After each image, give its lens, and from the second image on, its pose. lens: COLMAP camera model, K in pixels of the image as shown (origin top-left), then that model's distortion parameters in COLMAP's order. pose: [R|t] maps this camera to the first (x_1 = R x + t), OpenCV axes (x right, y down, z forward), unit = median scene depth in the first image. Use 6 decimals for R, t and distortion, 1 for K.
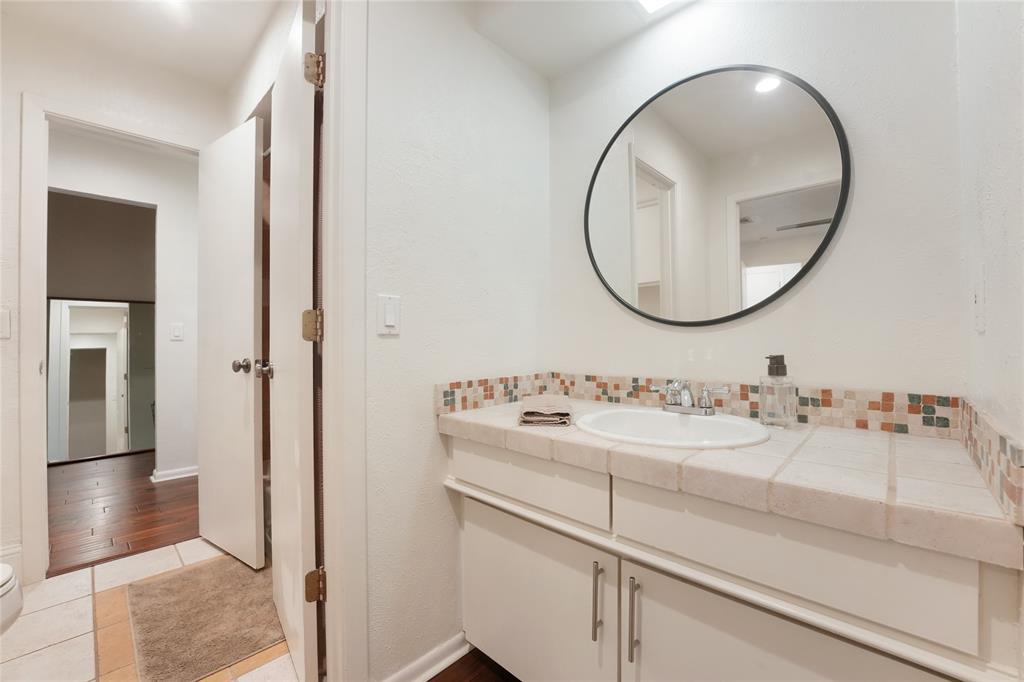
lens RADIAL K [[415.2, 0, 512.0], [0, 415.2, 341.0], [0, 0, 1]] dist [-0.026465, 0.000377]
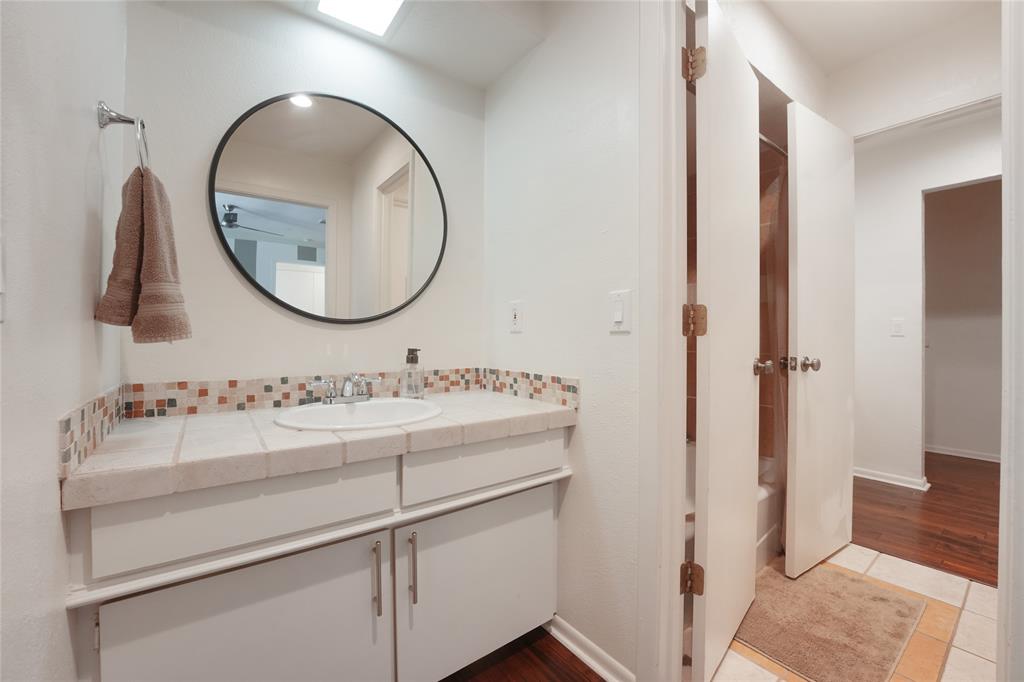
lens RADIAL K [[415.2, 0, 512.0], [0, 415.2, 341.0], [0, 0, 1]] dist [-0.026465, 0.000377]
pose [[0.170847, -0.002344, 0.985295, -0.695166], [0.000265, 0.999997, 0.002333, 0.005016], [-0.985298, -0.000138, 0.170847, 0.425887]]
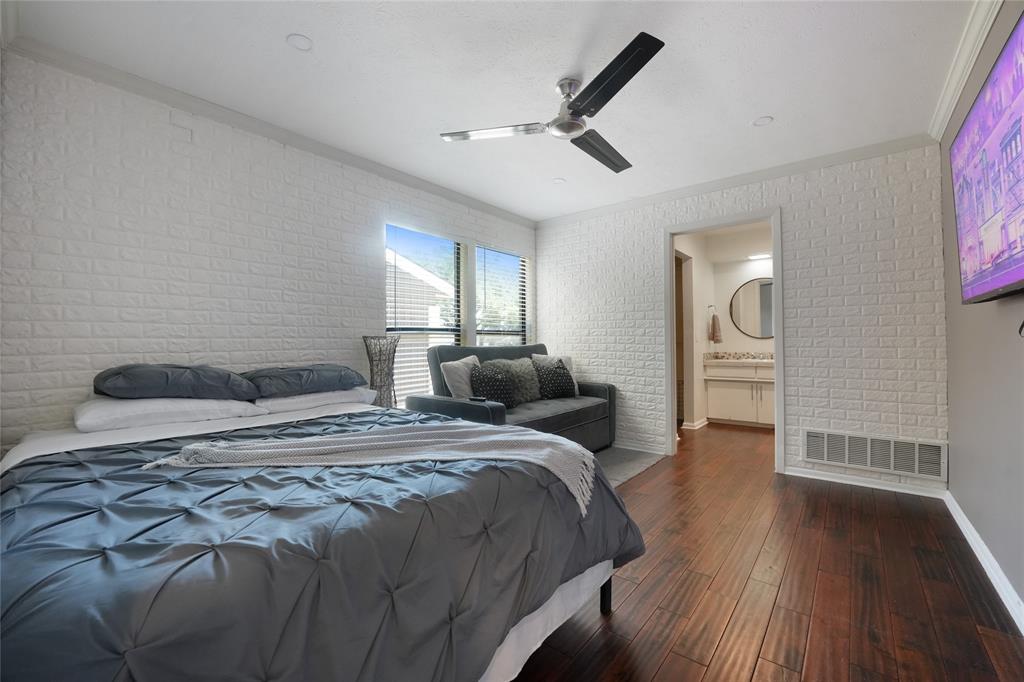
lens RADIAL K [[415.2, 0, 512.0], [0, 415.2, 341.0], [0, 0, 1]] dist [-0.026465, 0.000377]
pose [[0.996998, -0.003155, 0.077359, -2.860634], [0.003580, 0.999979, -0.005360, -0.005259], [-0.077340, 0.005620, 0.996989, -3.515367]]
